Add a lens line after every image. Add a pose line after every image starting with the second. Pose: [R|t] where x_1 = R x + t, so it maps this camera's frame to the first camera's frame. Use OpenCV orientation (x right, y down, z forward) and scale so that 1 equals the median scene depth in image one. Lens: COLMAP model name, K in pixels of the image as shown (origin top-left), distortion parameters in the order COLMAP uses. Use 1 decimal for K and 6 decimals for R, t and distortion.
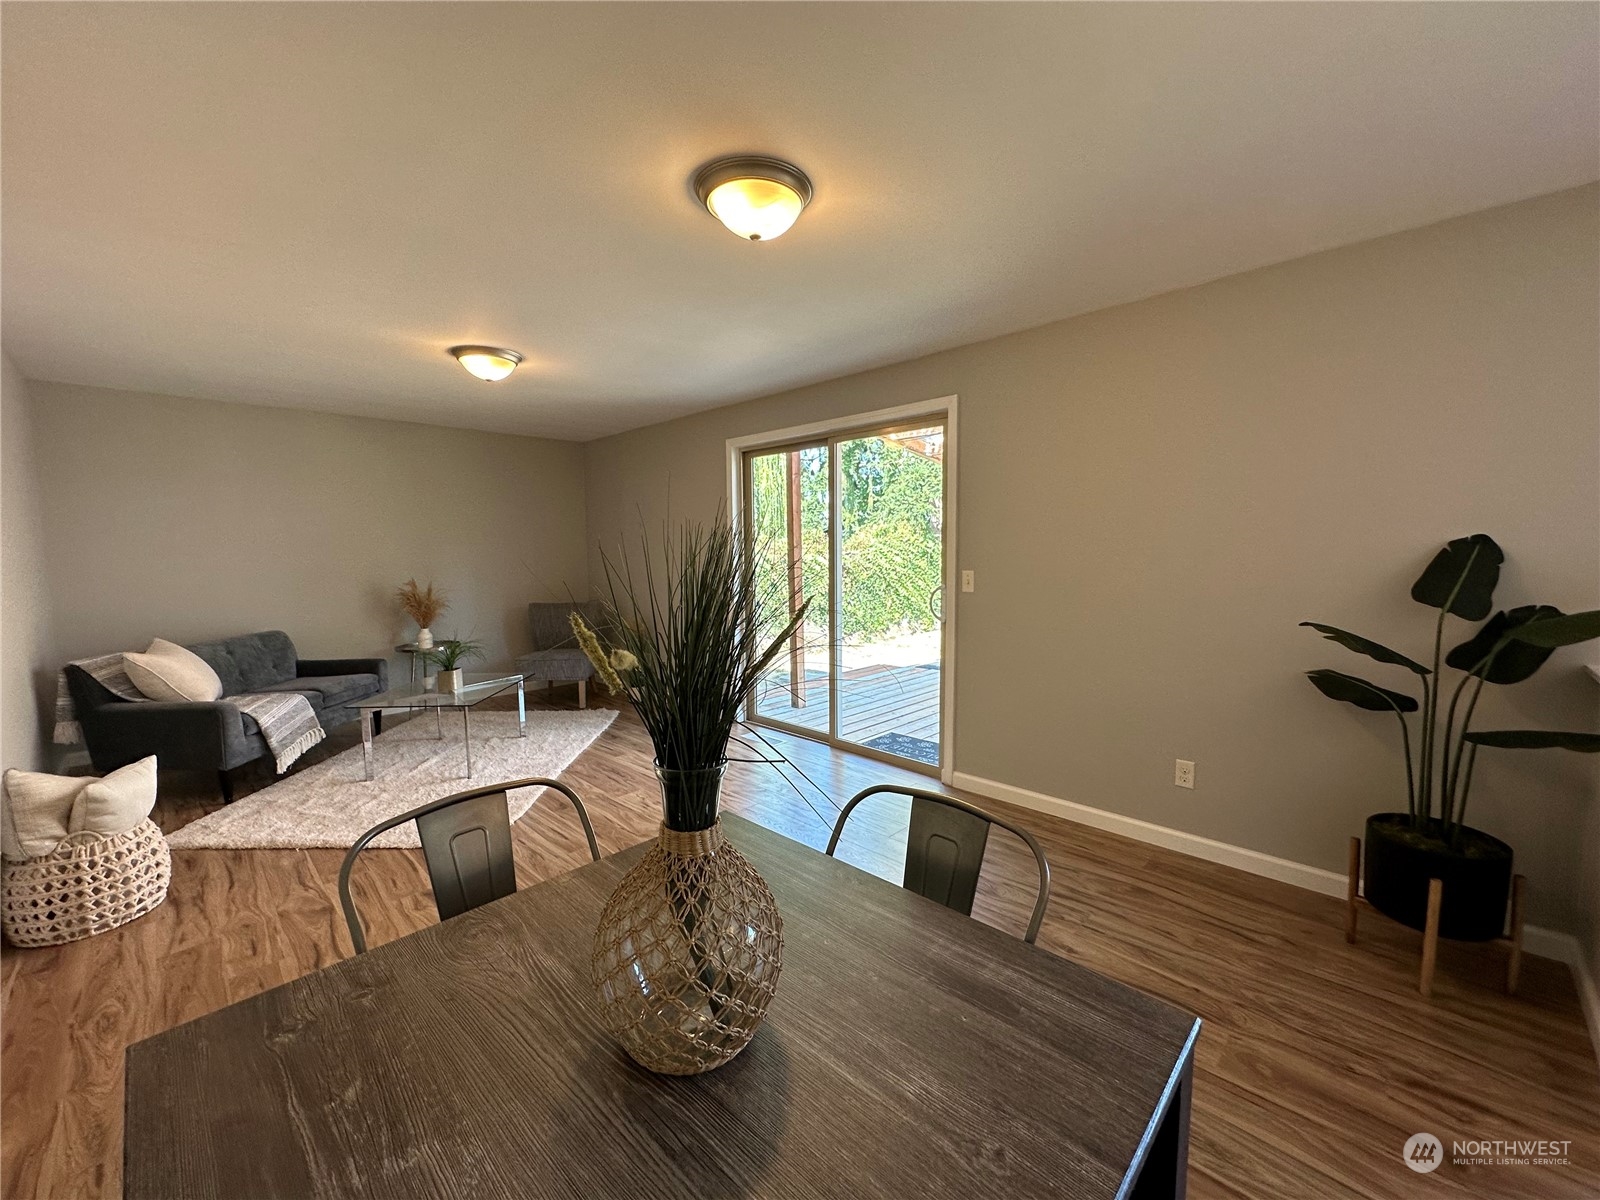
lens RADIAL K [[639.1, 0, 800.0], [0, 639.1, 600.0], [0, 0, 1]] dist [-0.002185, 0.000335]
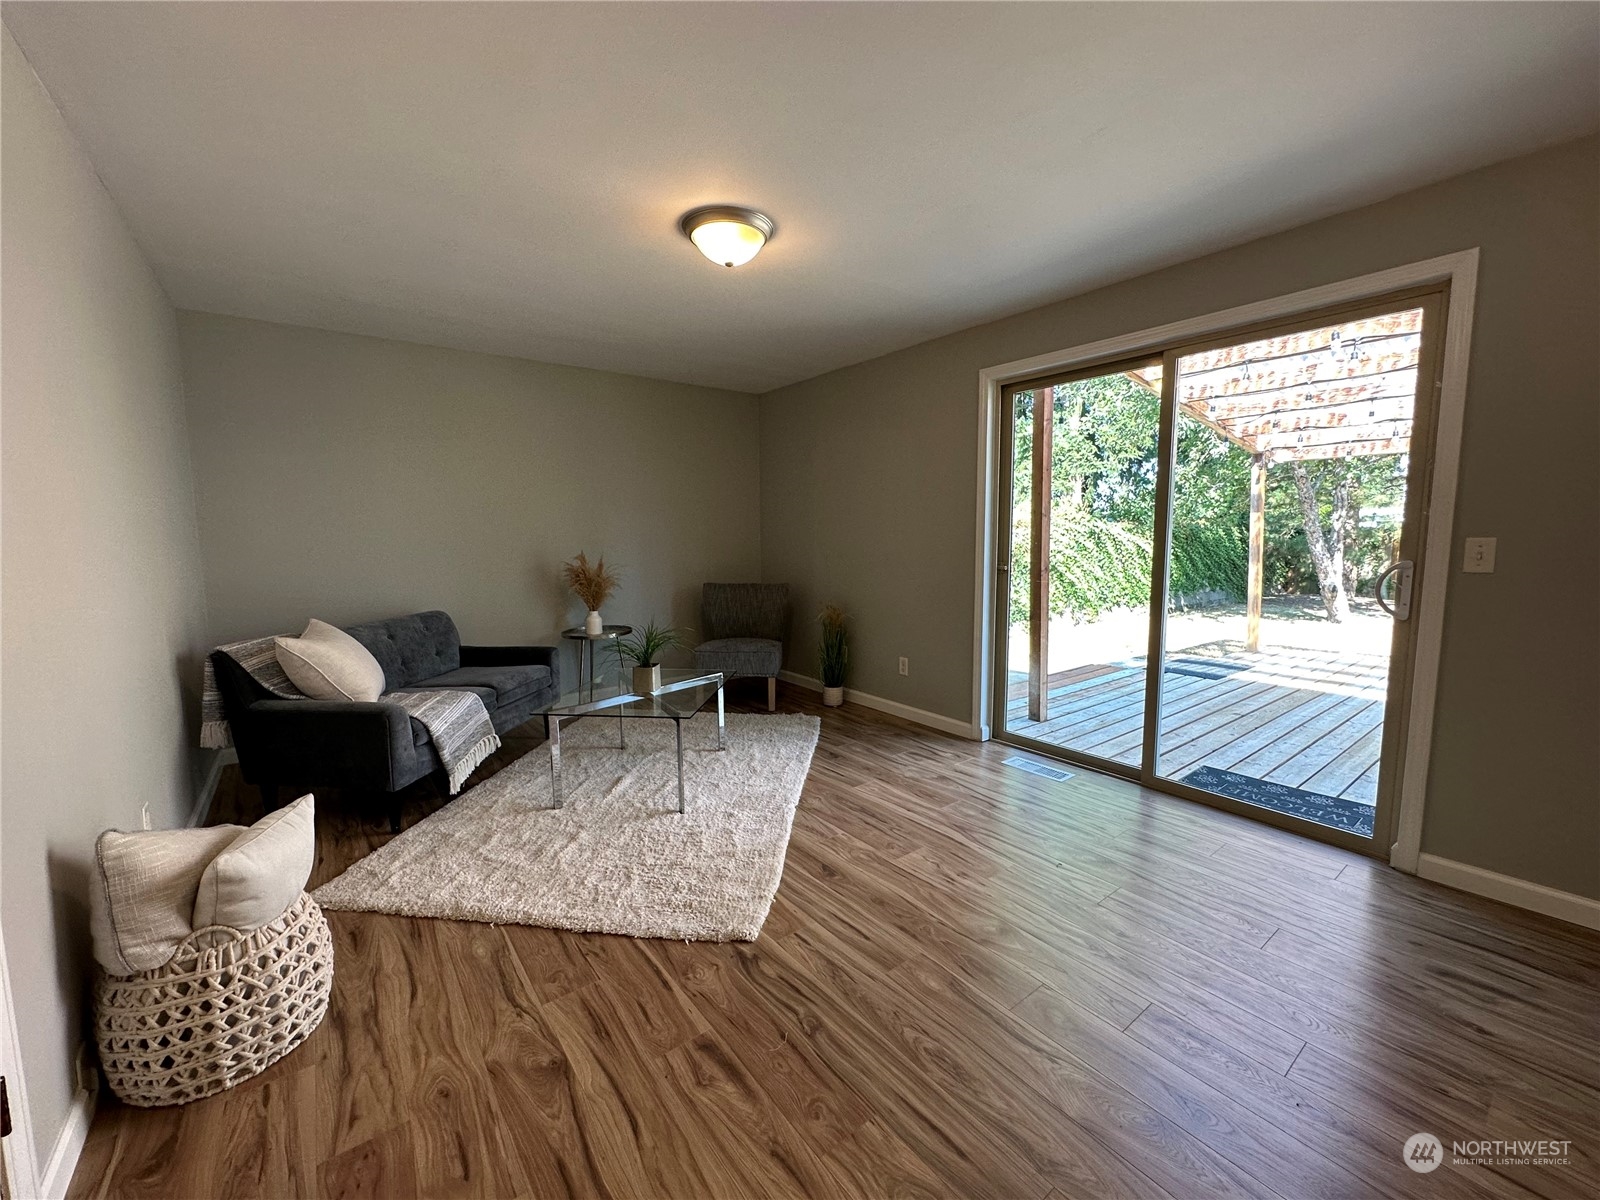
lens RADIAL K [[643.8, 0, 804.1], [0, 643.8, 598.7], [0, 0, 1]] dist [-0.002604, -0.000236]
pose [[0.990600, 0.016801, -0.135753, -0.319973], [-0.013908, 0.999656, 0.022233, 0.009012], [0.136080, -0.020136, 0.990493, 0.315795]]
